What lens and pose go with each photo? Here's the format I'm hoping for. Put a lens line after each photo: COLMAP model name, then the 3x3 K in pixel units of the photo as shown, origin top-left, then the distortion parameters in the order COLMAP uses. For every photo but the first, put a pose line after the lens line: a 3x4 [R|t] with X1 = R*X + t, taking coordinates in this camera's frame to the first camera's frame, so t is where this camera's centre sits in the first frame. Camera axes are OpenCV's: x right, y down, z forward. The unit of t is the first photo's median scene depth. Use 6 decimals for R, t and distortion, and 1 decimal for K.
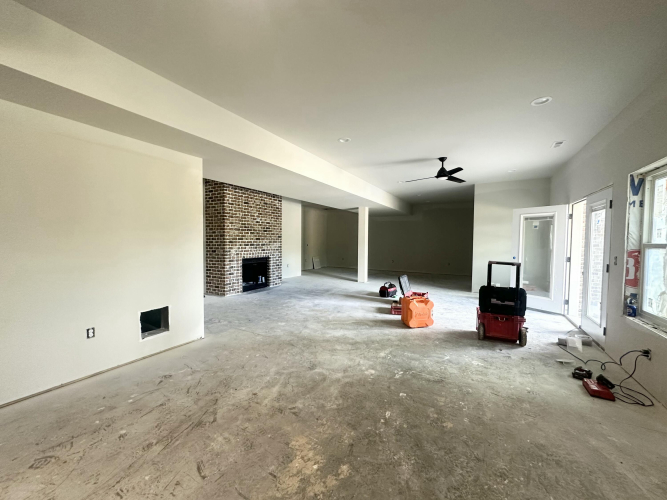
lens RADIAL K [[267.3, 0, 333.1], [0, 267.3, 250.7], [0, 0, 1]] dist [0.000539, 0.000093]
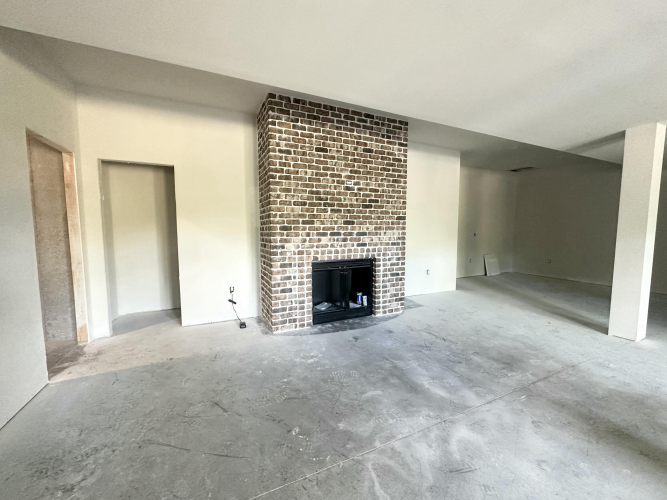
lens RADIAL K [[267.3, 0, 333.1], [0, 267.3, 248.1], [0, 0, 1]] dist [0.000539, 0.000093]
pose [[0.812011, 0.039471, -0.582306, -0.010675], [-0.018163, 0.998936, 0.042384, -0.016833], [0.583360, -0.023840, 0.811864, 0.574904]]
